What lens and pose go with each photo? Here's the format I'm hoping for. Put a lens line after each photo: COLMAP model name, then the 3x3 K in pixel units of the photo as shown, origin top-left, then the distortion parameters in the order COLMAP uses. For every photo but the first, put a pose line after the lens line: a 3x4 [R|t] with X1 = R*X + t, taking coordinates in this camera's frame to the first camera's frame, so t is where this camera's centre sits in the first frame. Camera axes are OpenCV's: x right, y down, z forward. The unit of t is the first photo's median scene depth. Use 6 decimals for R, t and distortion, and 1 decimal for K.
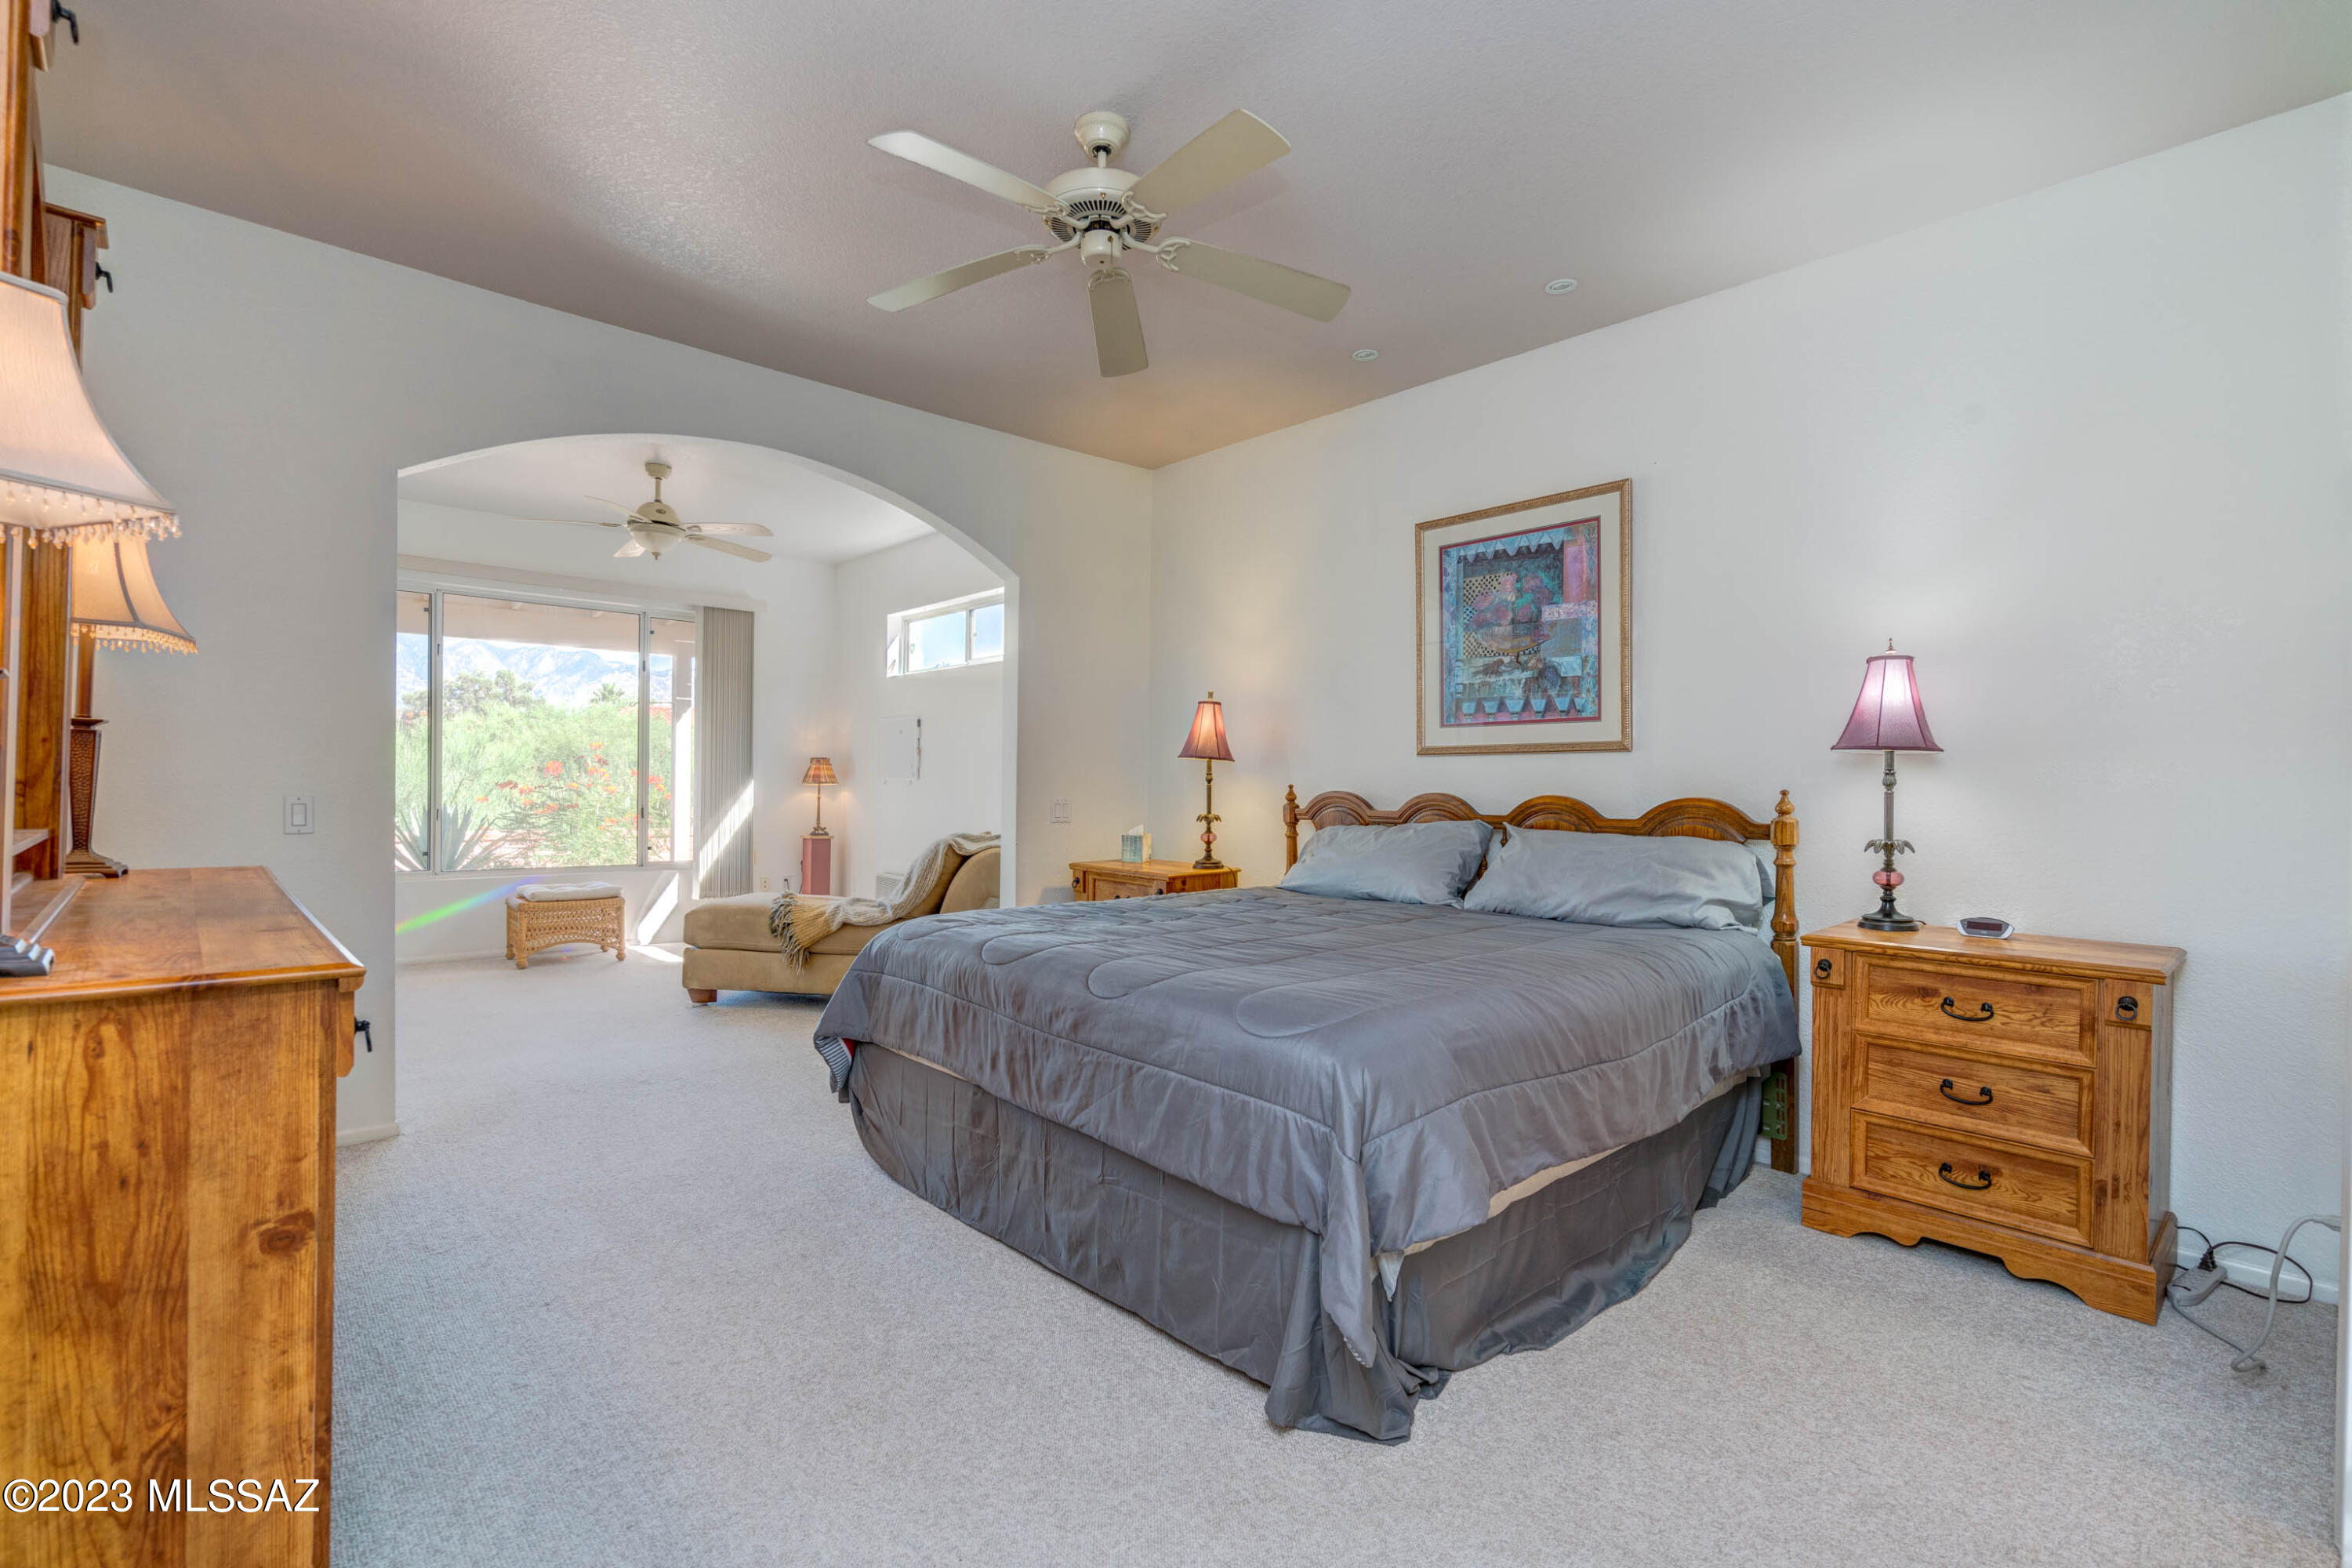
lens RADIAL K [[1067.7, 0, 1157.0], [0, 1067.7, 799.8], [0, 0, 1]] dist [-0.003734, 0.003837]
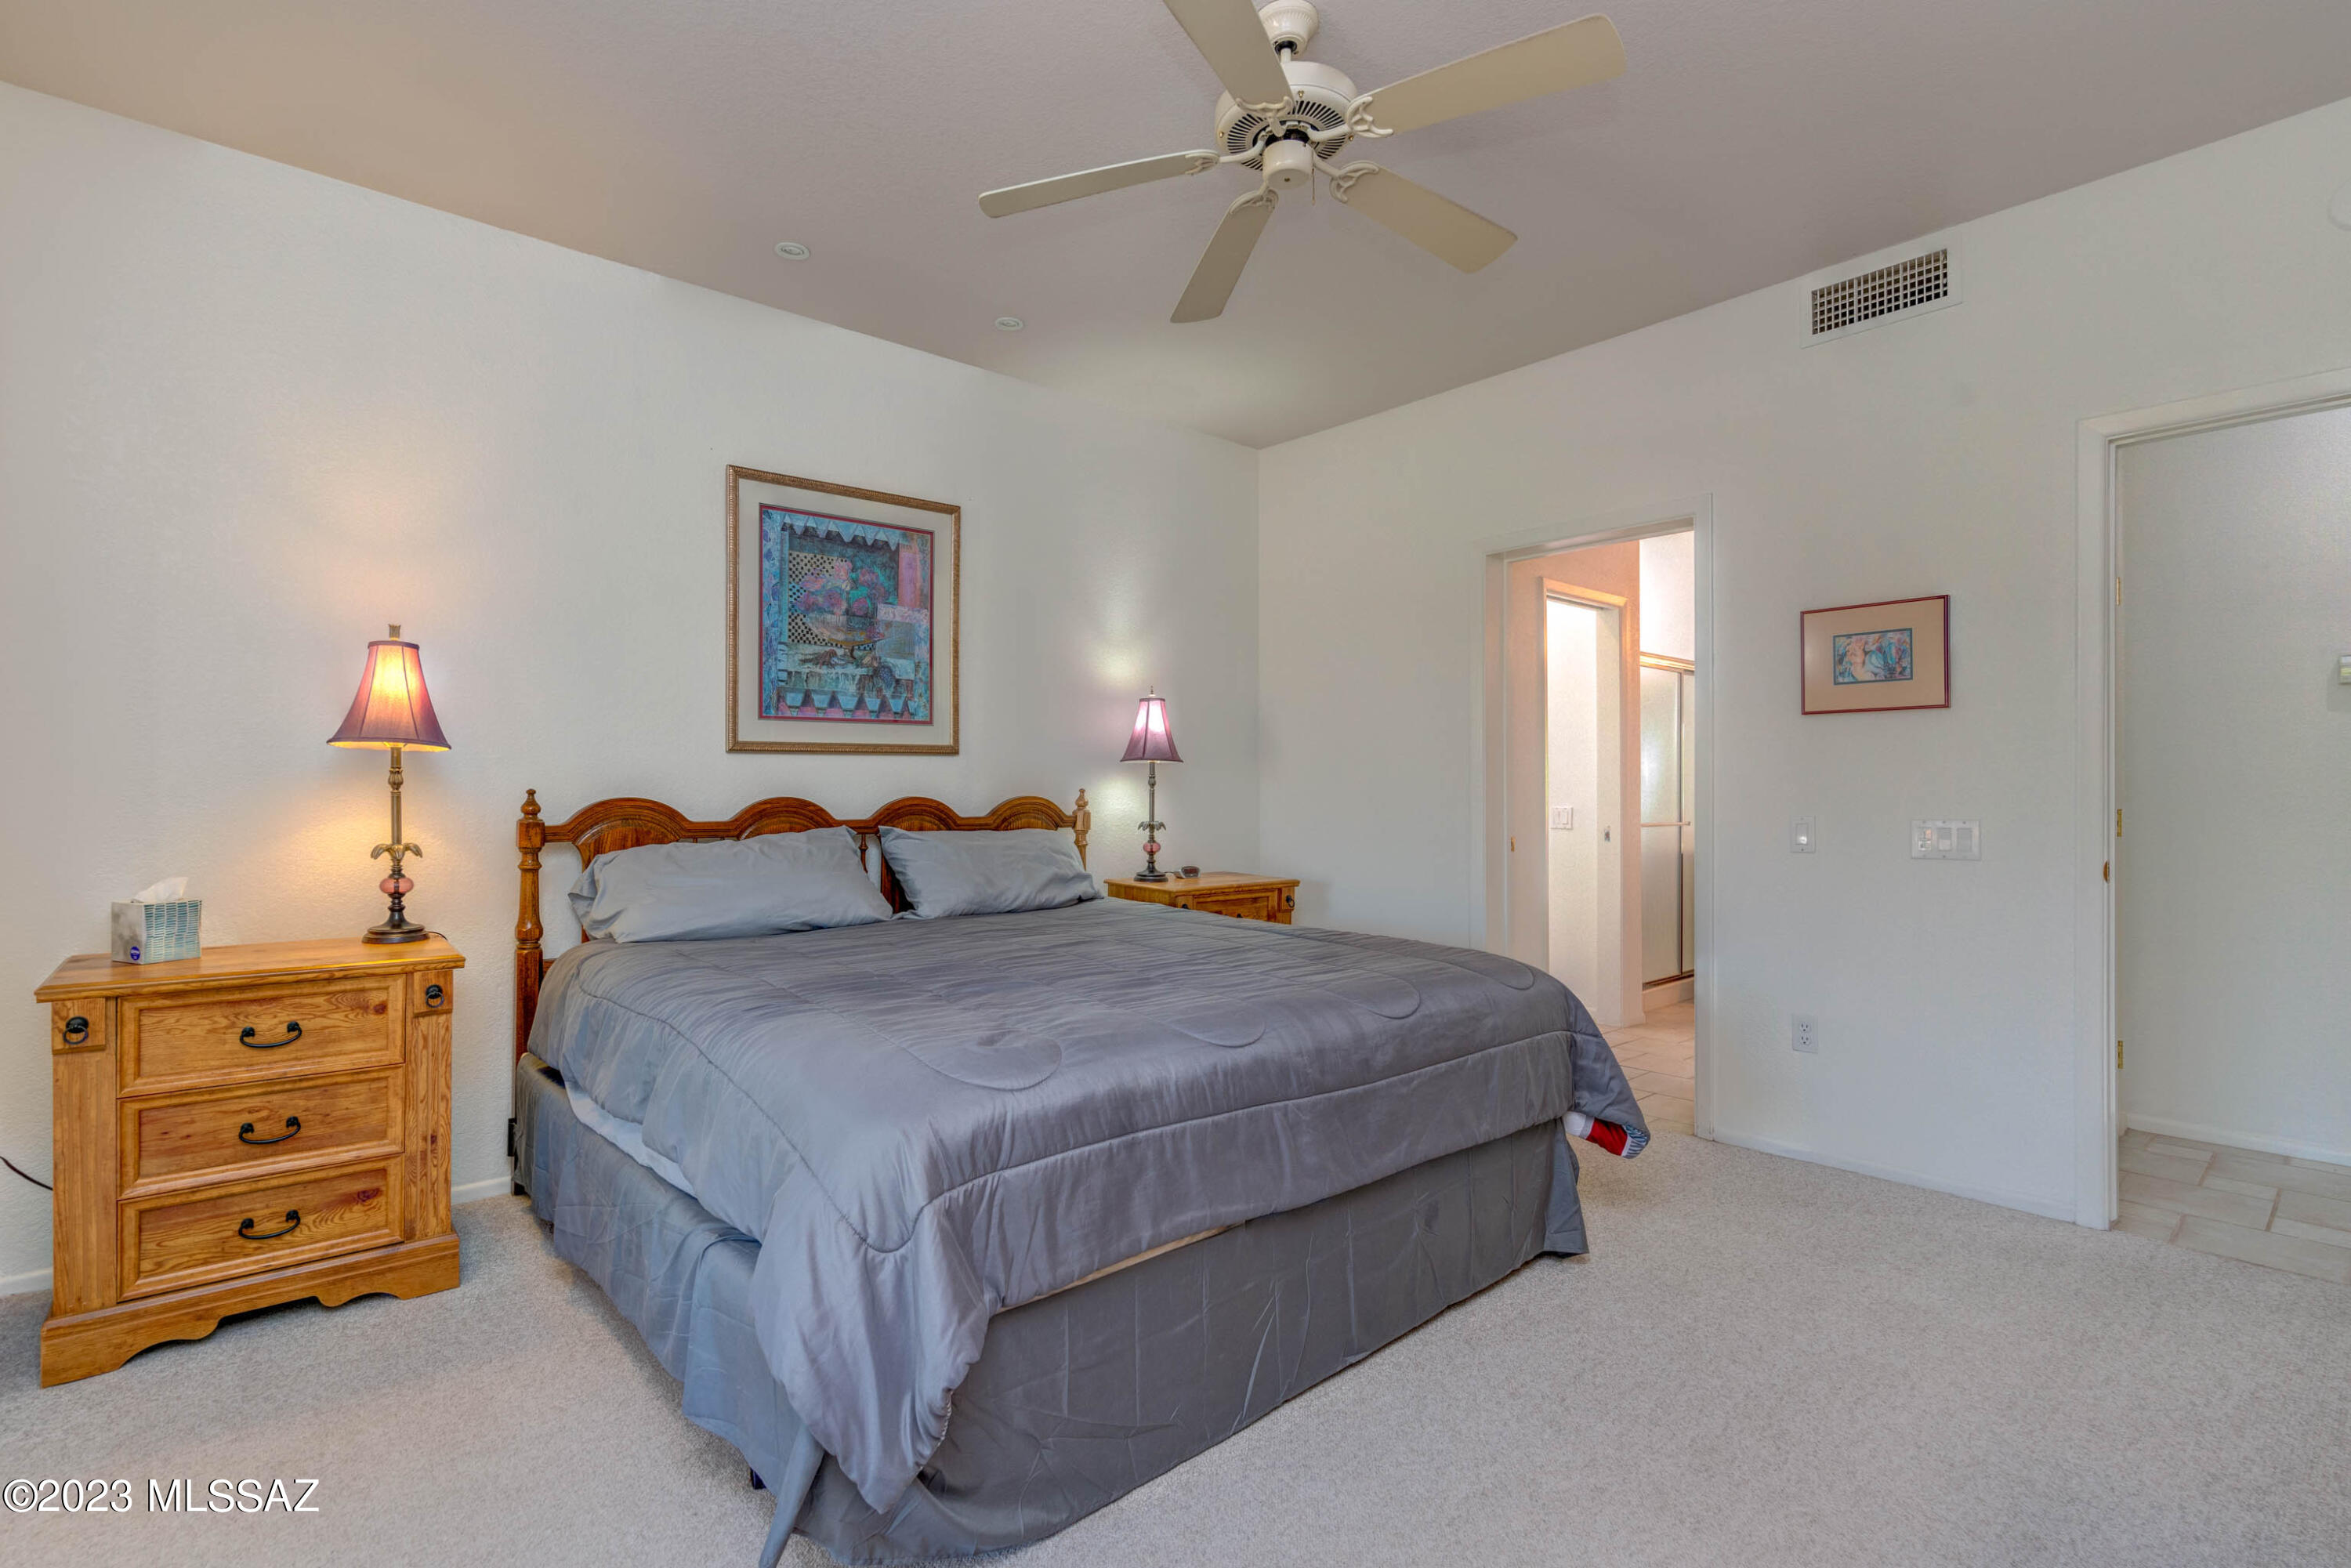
lens RADIAL K [[1185.1, 0, 1180.0], [0, 1185.1, 772.1], [0, 0, 1]] dist [0.020686, -0.000039]
pose [[-0.012139, 0.003534, 0.999920, -0.711958], [0.015703, 0.999871, -0.003343, -0.018724], [-0.999803, 0.015661, -0.012193, 0.722783]]
